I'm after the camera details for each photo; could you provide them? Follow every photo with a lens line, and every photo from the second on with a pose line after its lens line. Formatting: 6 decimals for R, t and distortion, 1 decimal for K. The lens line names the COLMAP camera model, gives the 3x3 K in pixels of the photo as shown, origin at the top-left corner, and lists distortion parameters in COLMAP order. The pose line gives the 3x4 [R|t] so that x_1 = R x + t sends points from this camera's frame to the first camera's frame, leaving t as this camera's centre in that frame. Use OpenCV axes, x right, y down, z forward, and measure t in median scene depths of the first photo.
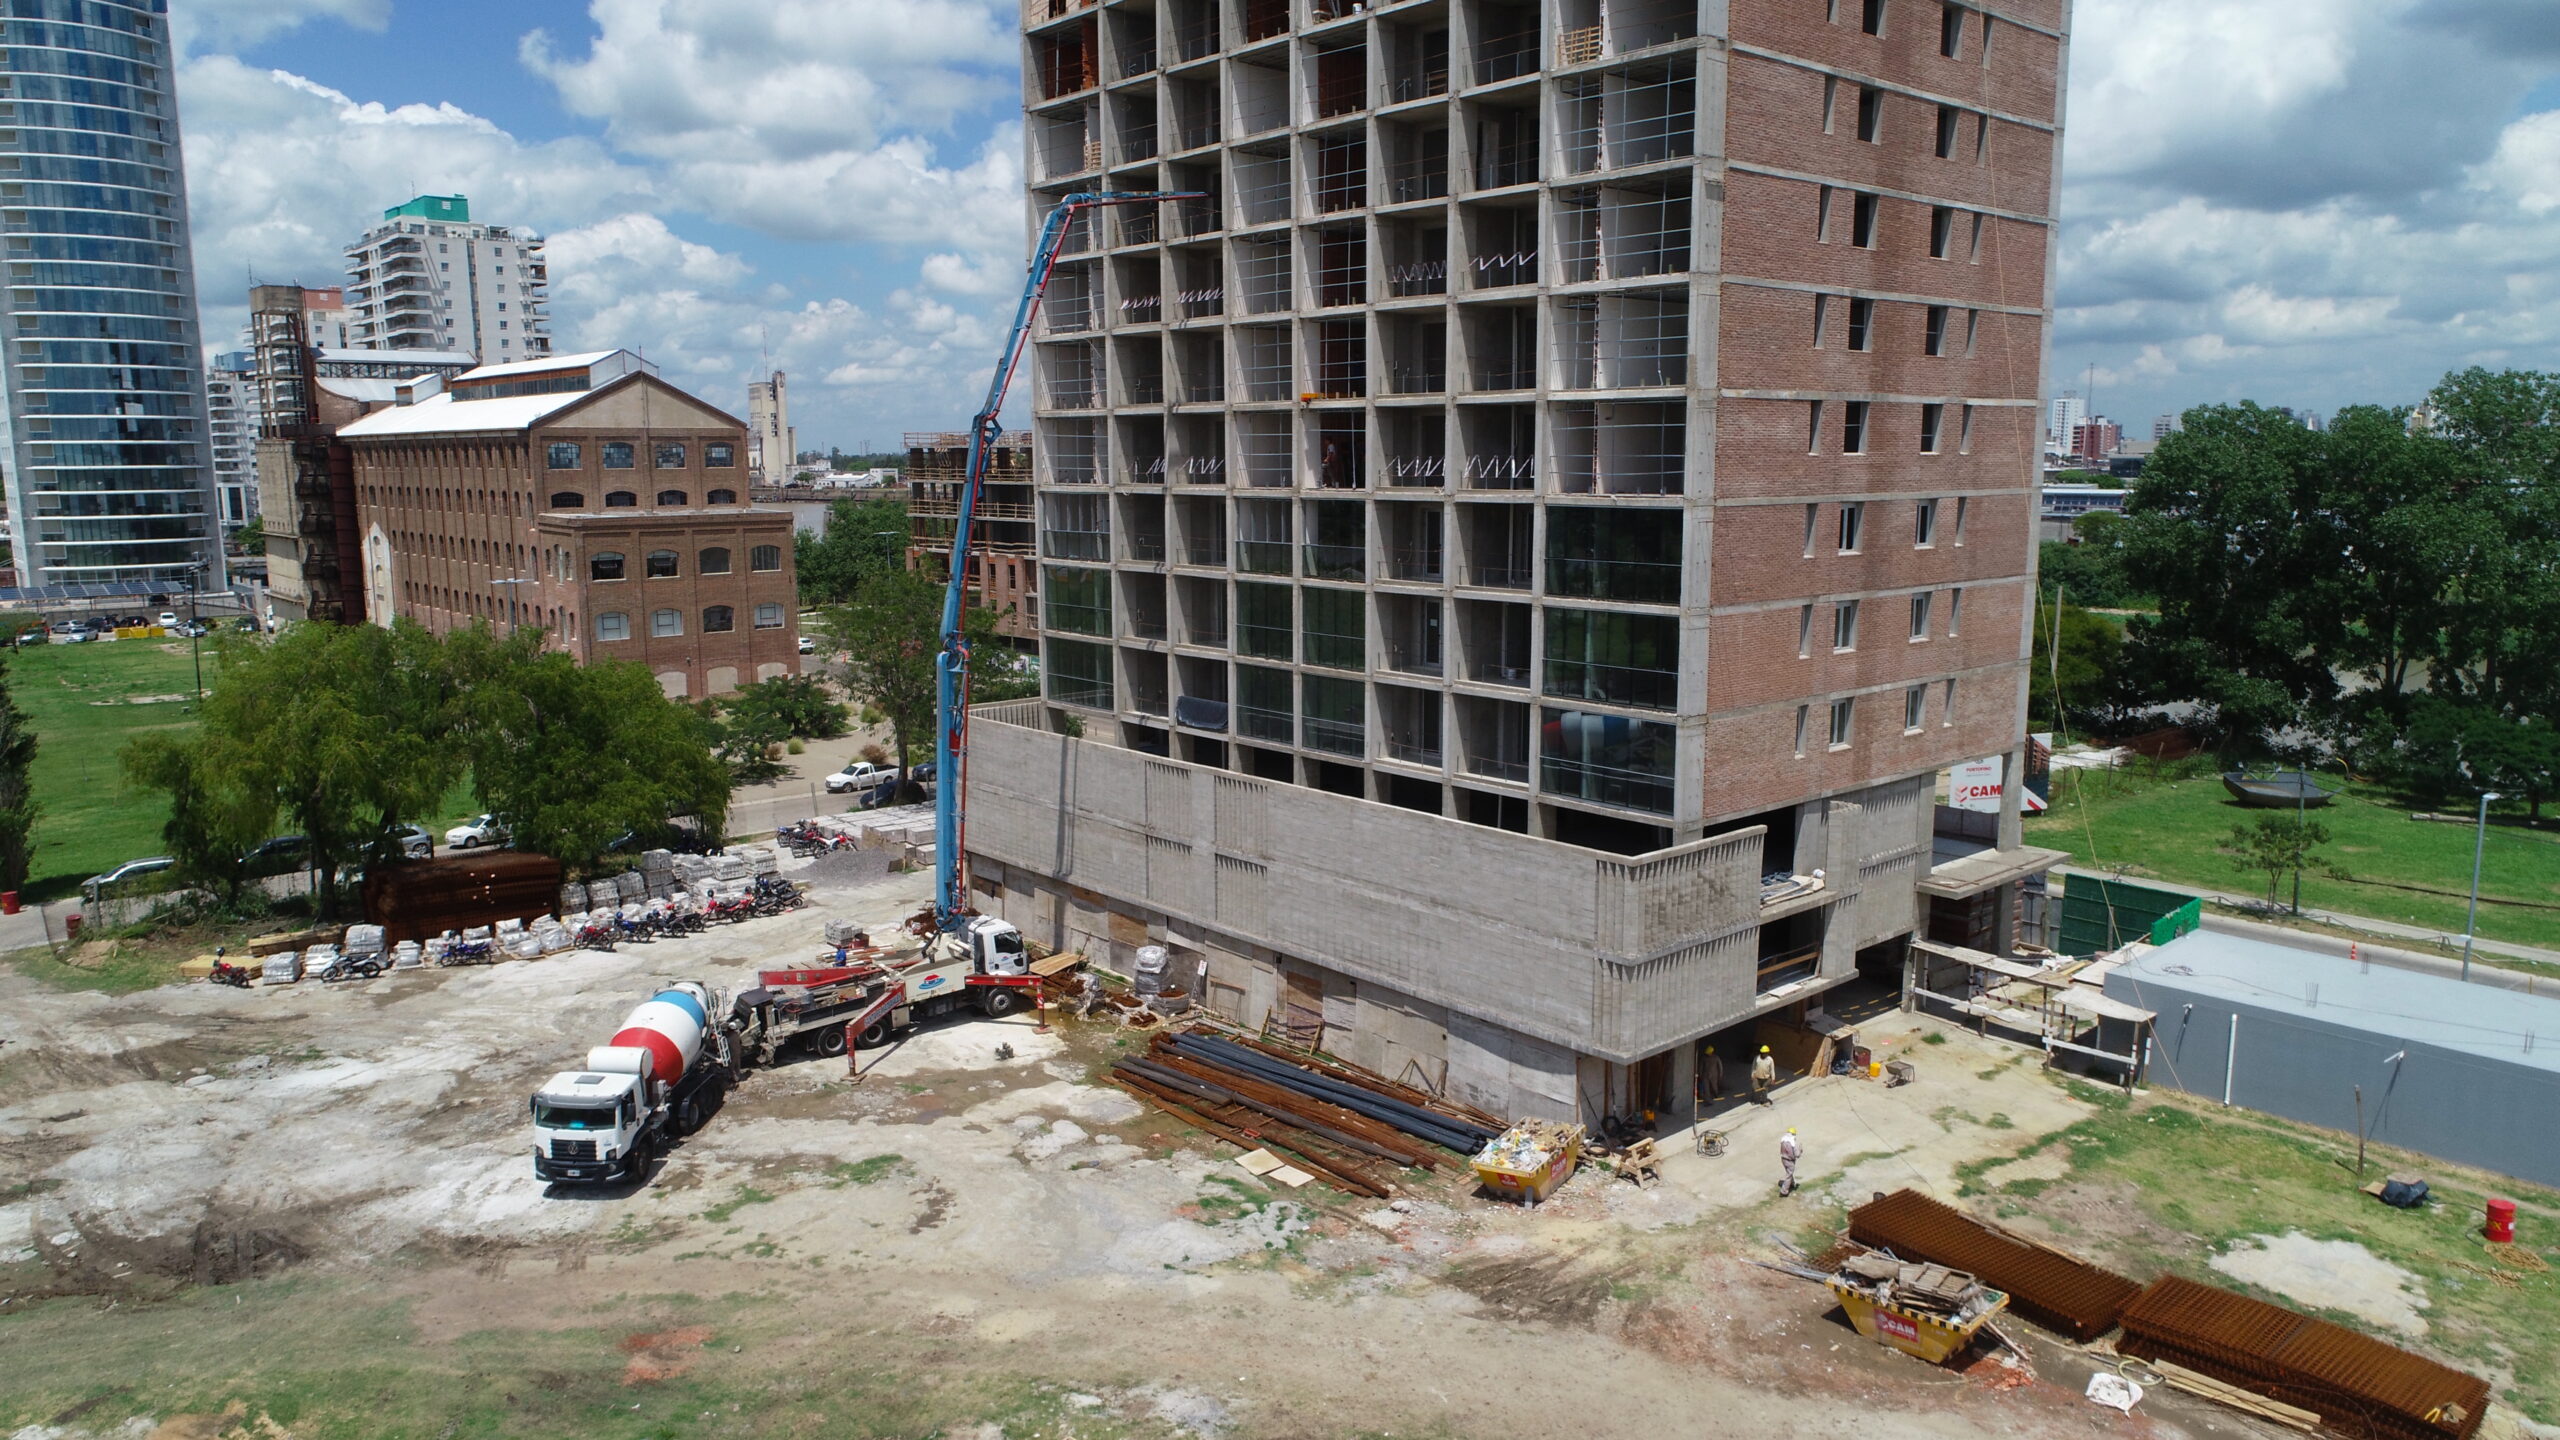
lens RADIAL K [[1705.1, 0, 1277.8], [0, 1705.1, 729.5], [0, 0, 1]] dist [-0.003125, -0.001442]
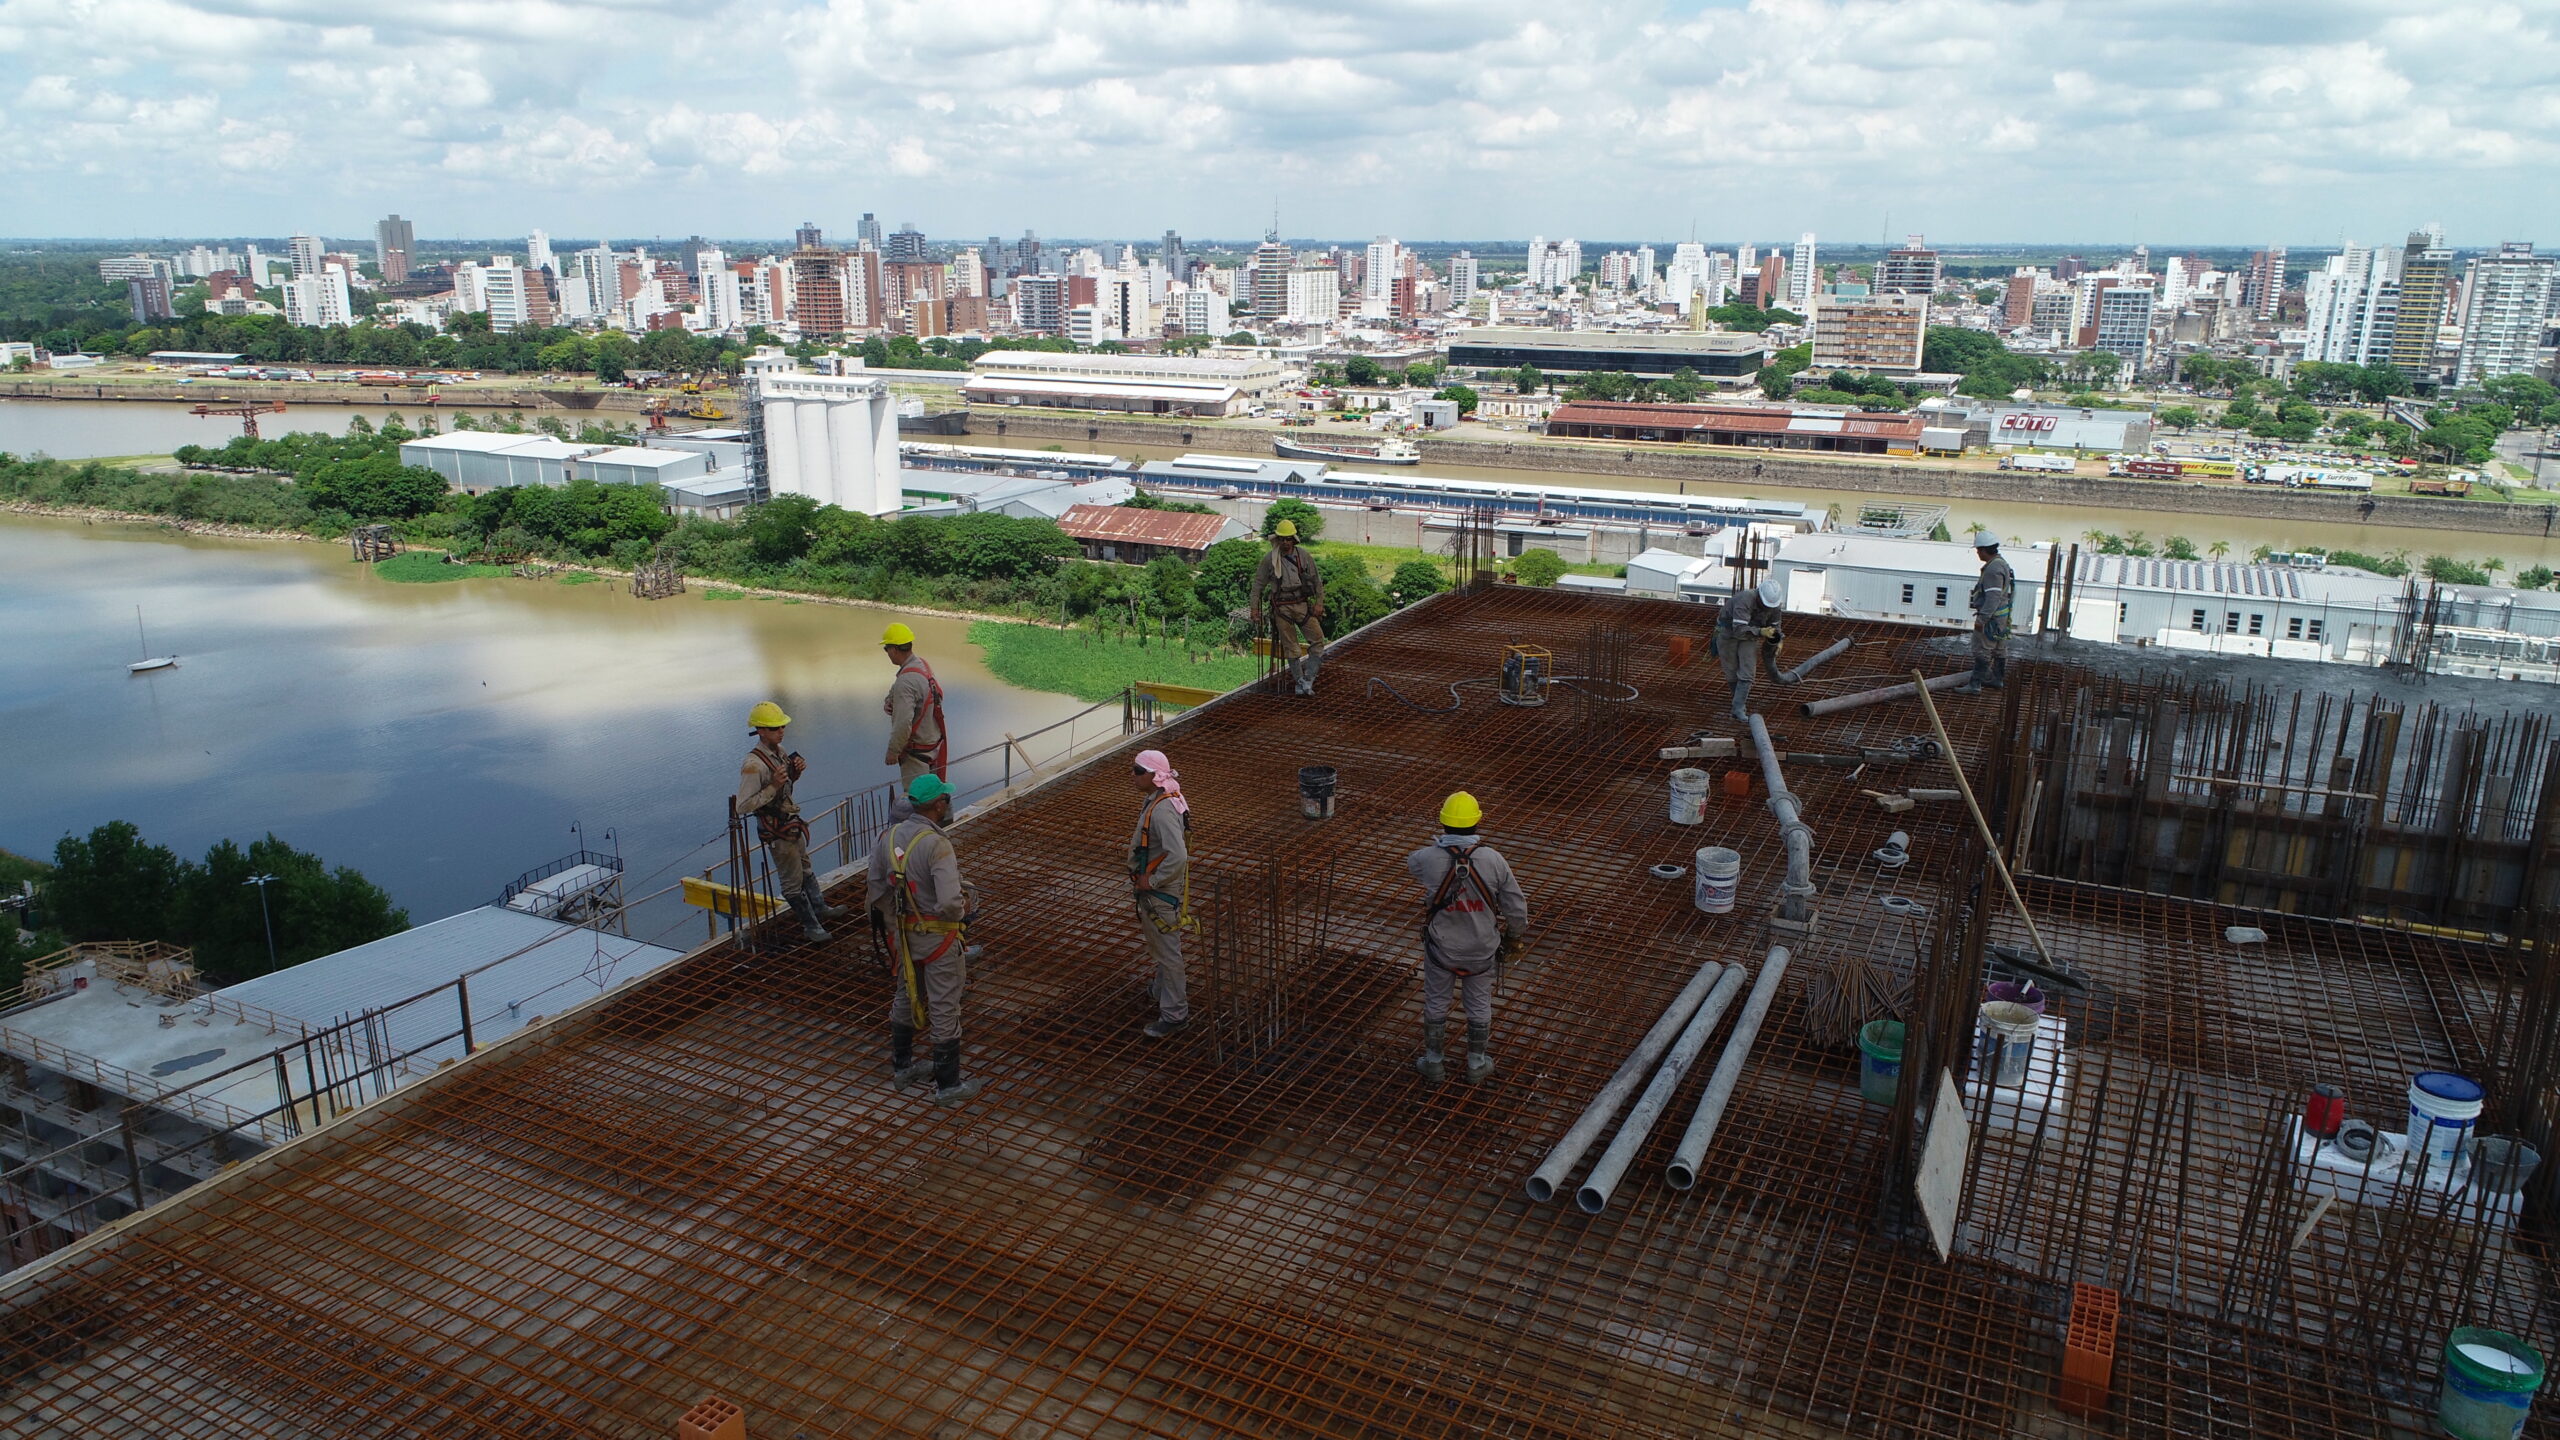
lens RADIAL K [[1705.1, 0, 1277.8], [0, 1705.1, 729.5], [0, 0, 1]] dist [-0.003125, -0.001442]
pose [[0.923988, -0.098454, 0.369531, -0.023506], [0.053165, 0.989979, 0.130822, -0.424757], [-0.378708, -0.101231, 0.919963, 0.468506]]
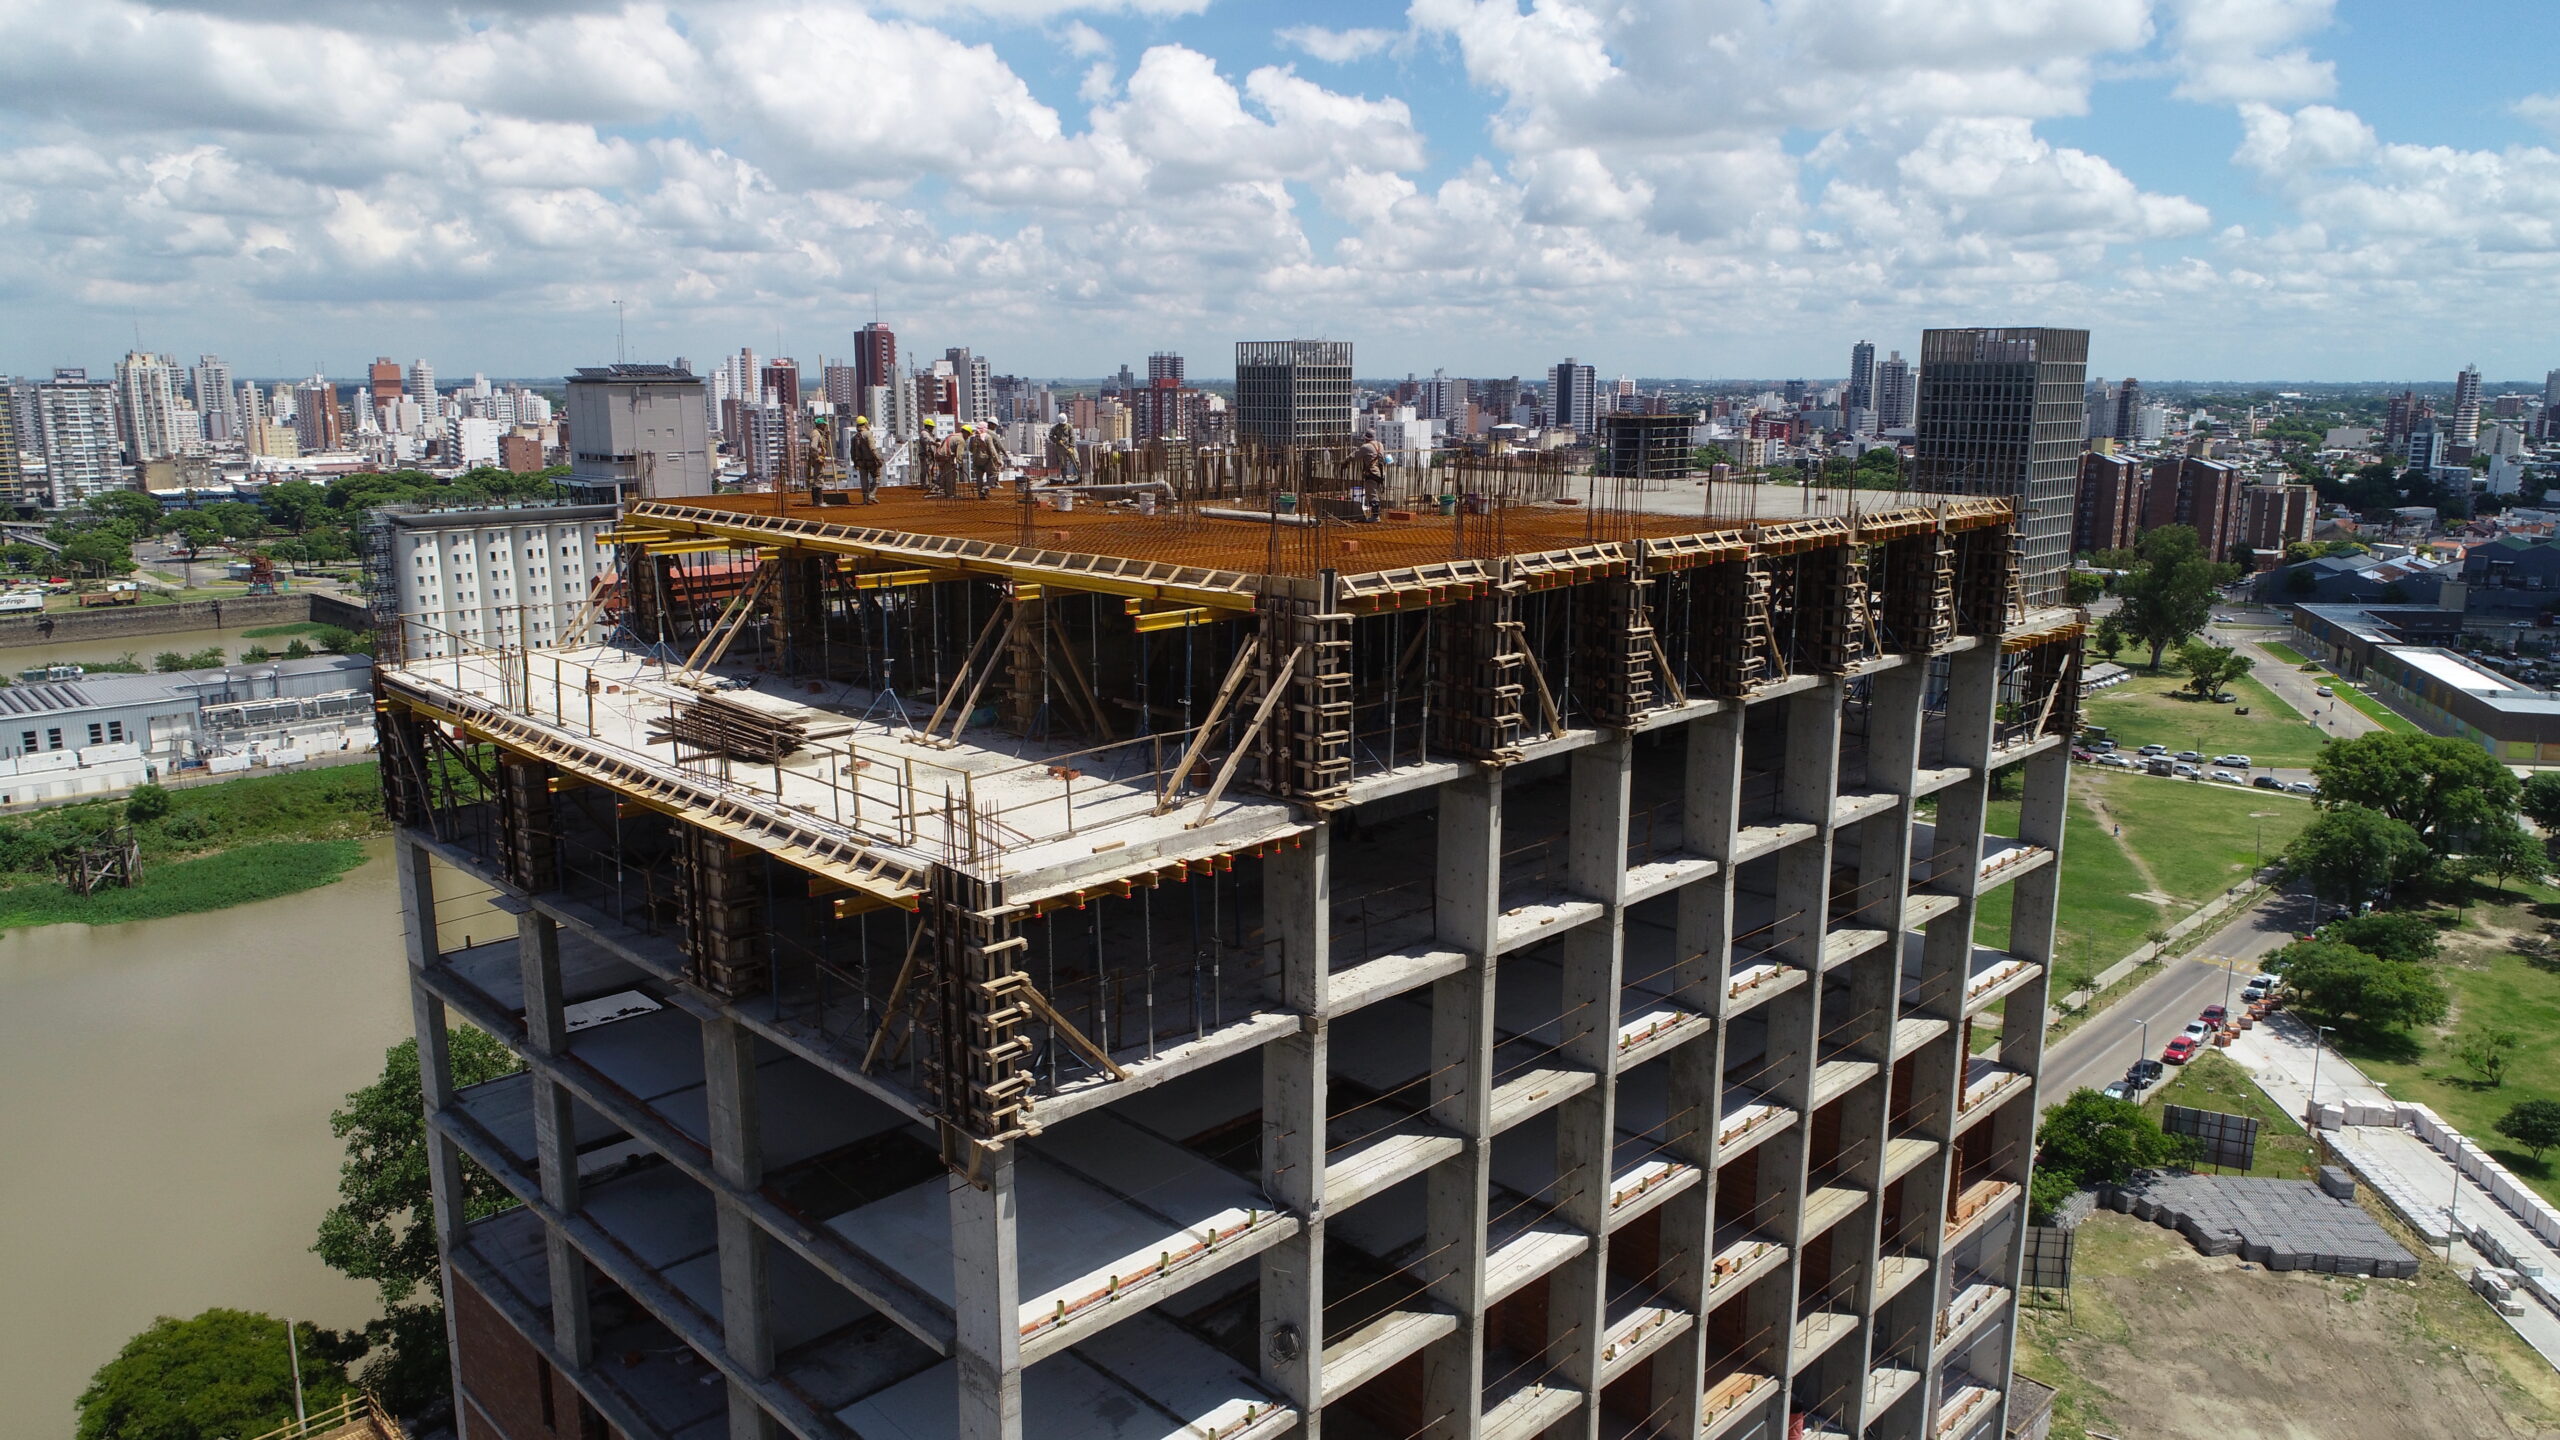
lens RADIAL K [[1709.4, 0, 1277.7], [0, 1709.4, 726.4], [0, 0, 1]] dist [-0.001760, -0.001508]
pose [[-0.065021, -0.197747, 0.978094, -0.255113], [0.159907, 0.965437, 0.205818, -0.419251], [-0.984988, 0.169787, -0.031153, 0.545869]]
